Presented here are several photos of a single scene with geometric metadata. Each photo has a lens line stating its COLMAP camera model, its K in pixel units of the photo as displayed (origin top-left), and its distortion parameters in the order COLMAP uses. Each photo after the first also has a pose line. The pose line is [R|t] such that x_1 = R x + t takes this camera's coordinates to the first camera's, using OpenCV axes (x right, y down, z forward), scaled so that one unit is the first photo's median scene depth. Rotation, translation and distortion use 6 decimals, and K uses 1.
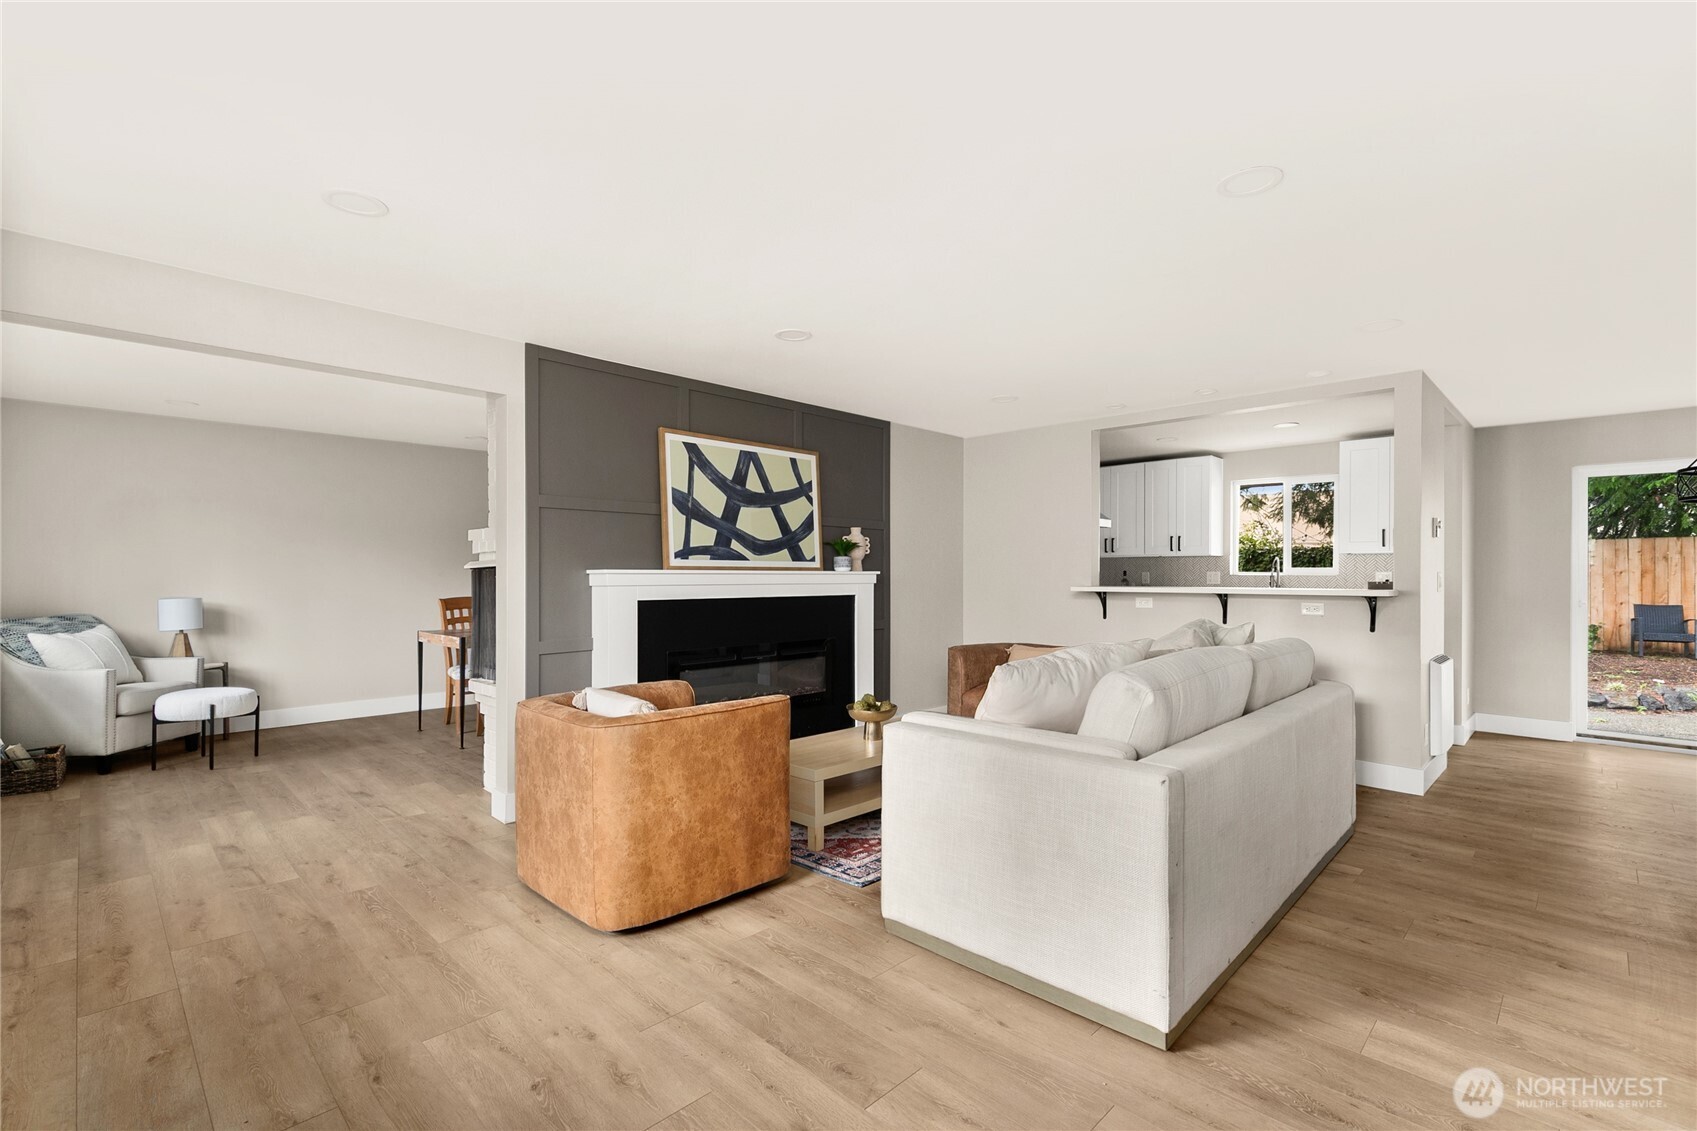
lens RADIAL K [[761.2, 0, 857.7], [0, 761.2, 567.1], [0, 0, 1]] dist [0.009034, -0.000327]
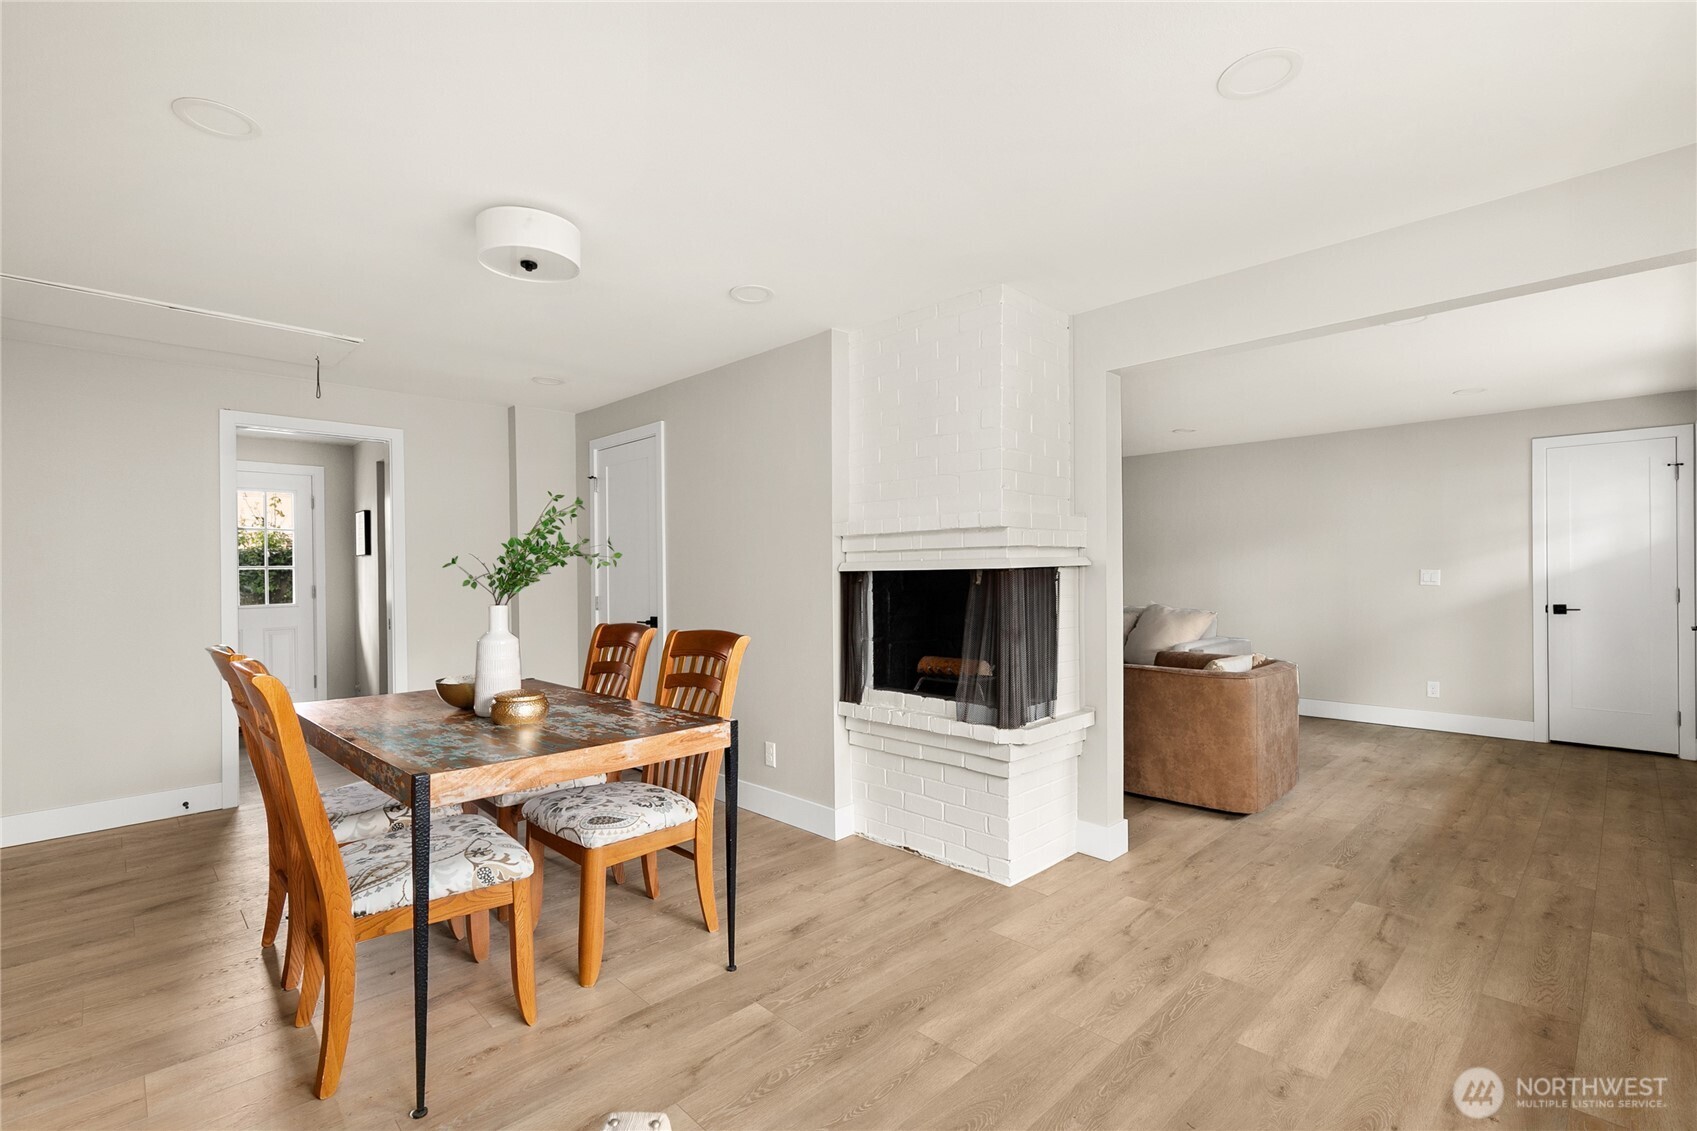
lens RADIAL K [[761.2, 0, 860.4], [0, 761.2, 571.0], [0, 0, 1]] dist [0.009034, -0.000327]
pose [[0.012447, 0.001463, 0.999921, -1.405128], [-0.003898, 0.999991, -0.001414, 0.009266], [-0.999915, -0.003880, 0.012453, 1.343859]]
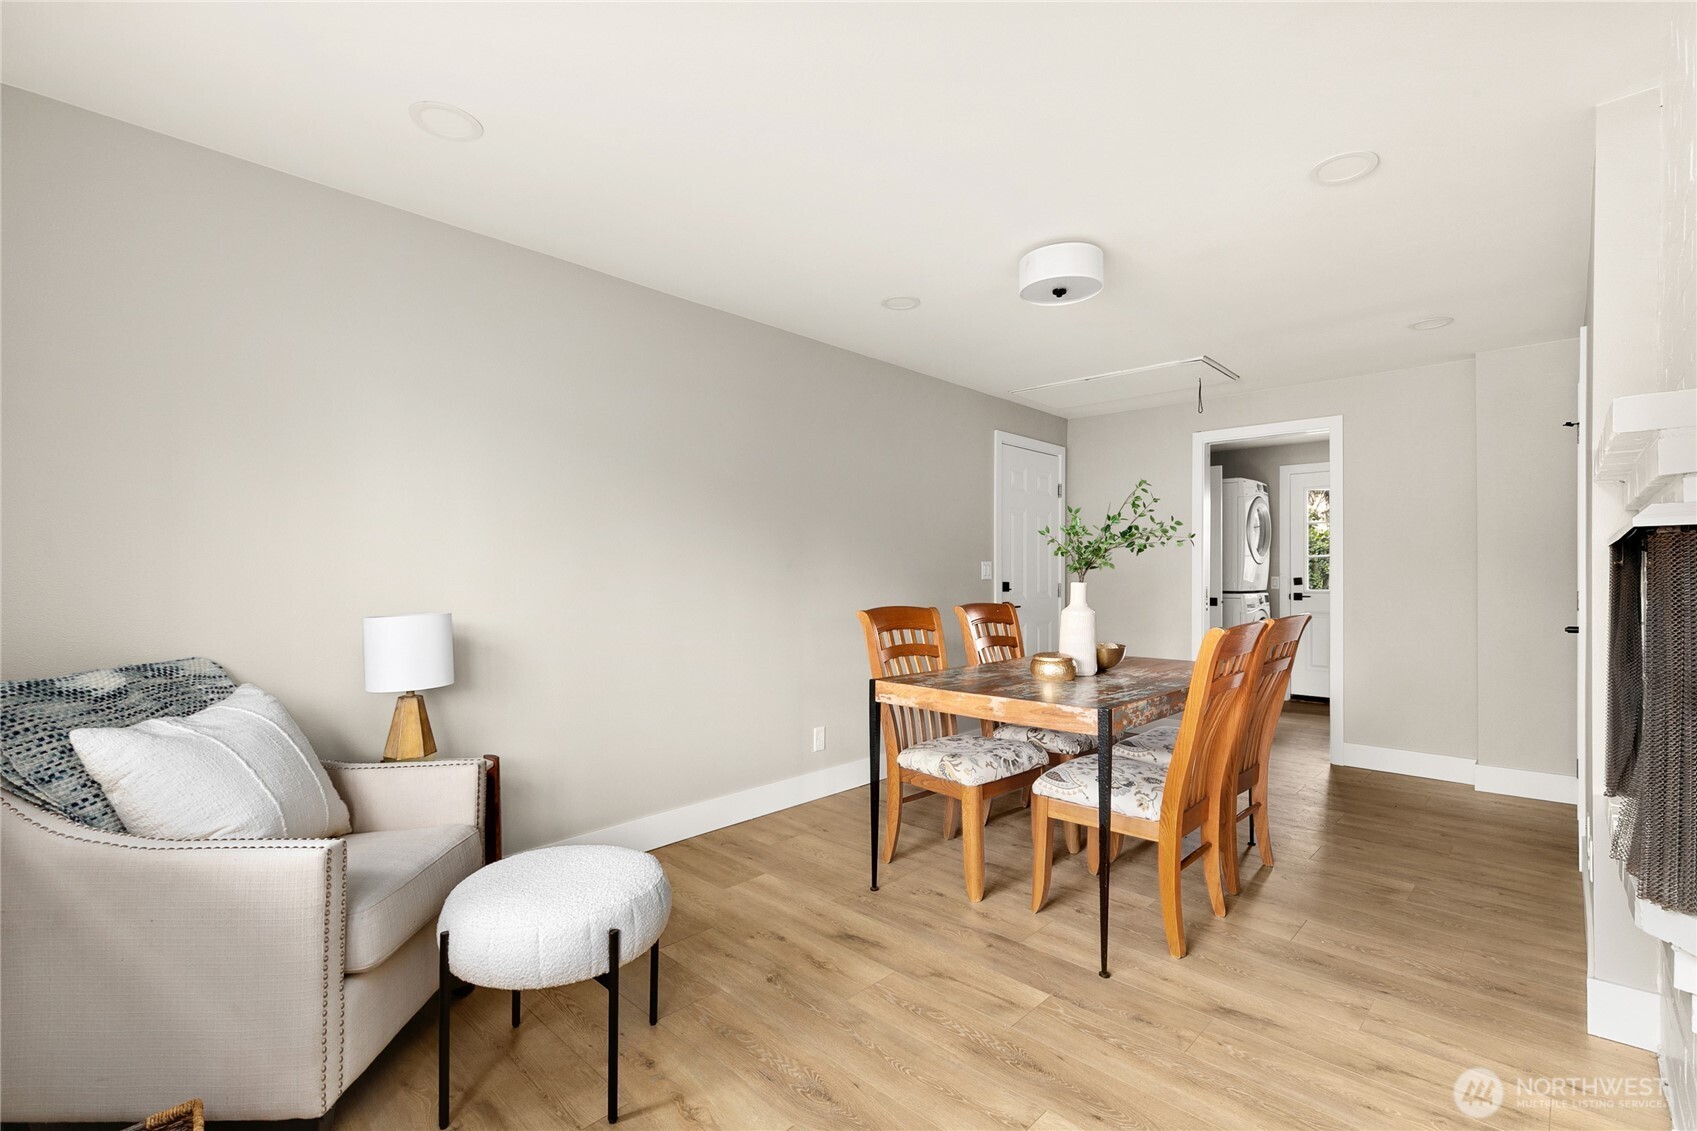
lens RADIAL K [[761.2, 0, 845.5], [0, 761.2, 567.4], [0, 0, 1]] dist [0.009034, -0.000327]
pose [[0.999813, -0.000271, 0.019343, -0.973677], [0.000156, 0.999982, 0.005974, 0.020014], [-0.019344, -0.005970, 0.999795, 0.859876]]
